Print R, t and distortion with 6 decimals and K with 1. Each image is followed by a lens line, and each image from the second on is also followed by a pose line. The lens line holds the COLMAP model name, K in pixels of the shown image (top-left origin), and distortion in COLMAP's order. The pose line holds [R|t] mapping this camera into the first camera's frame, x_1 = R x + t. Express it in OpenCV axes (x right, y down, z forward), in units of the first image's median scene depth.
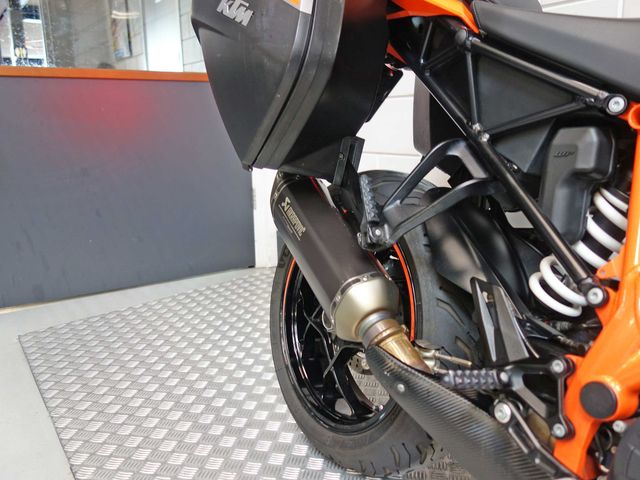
lens RADIAL K [[564.6, 0, 320.0], [0, 564.6, 240.0], [0, 0, 1]] dist [0.012400, 0.004741]
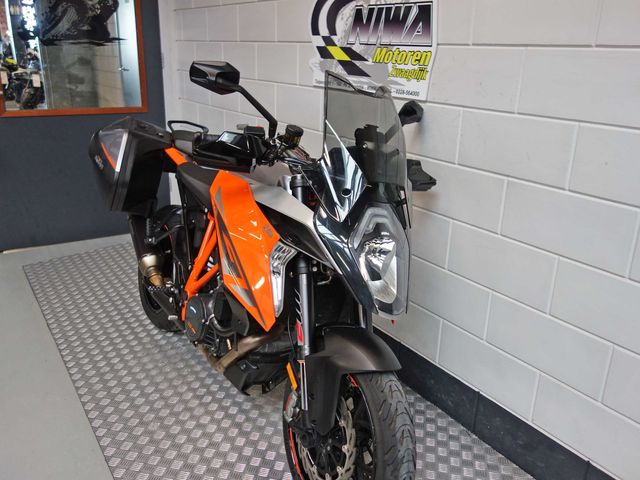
lens RADIAL K [[564.6, 0, 320.0], [0, 564.6, 240.0], [0, 0, 1]] dist [0.012400, 0.004741]
pose [[0.999003, 0.044054, 0.007208, 0.915761], [-0.044590, 0.992439, 0.114353, -0.369524], [-0.002116, -0.114560, 0.993414, -1.804042]]
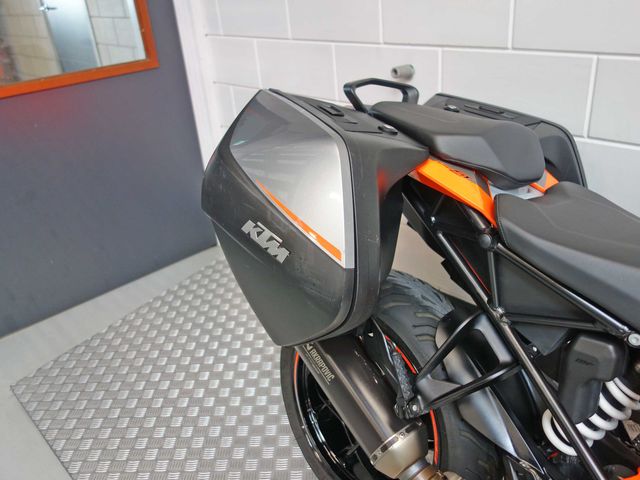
lens RADIAL K [[561.1, 0, 320.0], [0, 561.1, 240.0], [0, 0, 1]] dist [0.011818, -0.001418]
pose [[0.984627, -0.130122, 0.116526, -0.160923], [0.098341, 0.964306, 0.245854, -0.602209], [-0.144357, -0.230615, 0.962277, 0.039587]]
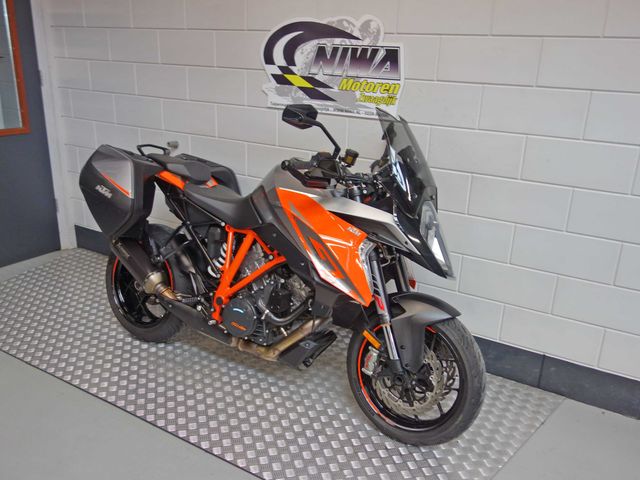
lens RADIAL K [[561.1, 0, 320.0], [0, 561.1, 240.0], [0, 0, 1]] dist [0.011818, -0.001418]
pose [[0.904991, -0.092437, 0.415267, -0.353848], [0.041684, 0.990679, 0.129679, -0.460996], [-0.423383, -0.100048, 0.900409, -2.066538]]
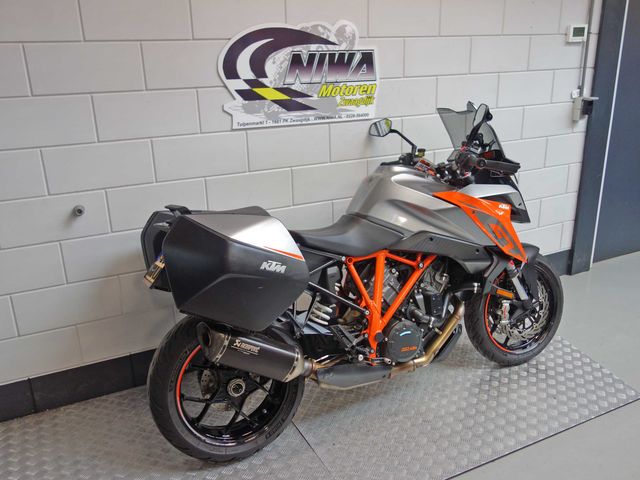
lens RADIAL K [[561.1, 0, 320.0], [0, 561.1, 240.0], [0, 0, 1]] dist [0.011818, -0.001418]
pose [[0.127603, -0.300892, 0.945083, -1.995538], [0.231913, 0.935509, 0.266531, -0.972113], [-0.964331, 0.185167, 0.189155, 0.384695]]
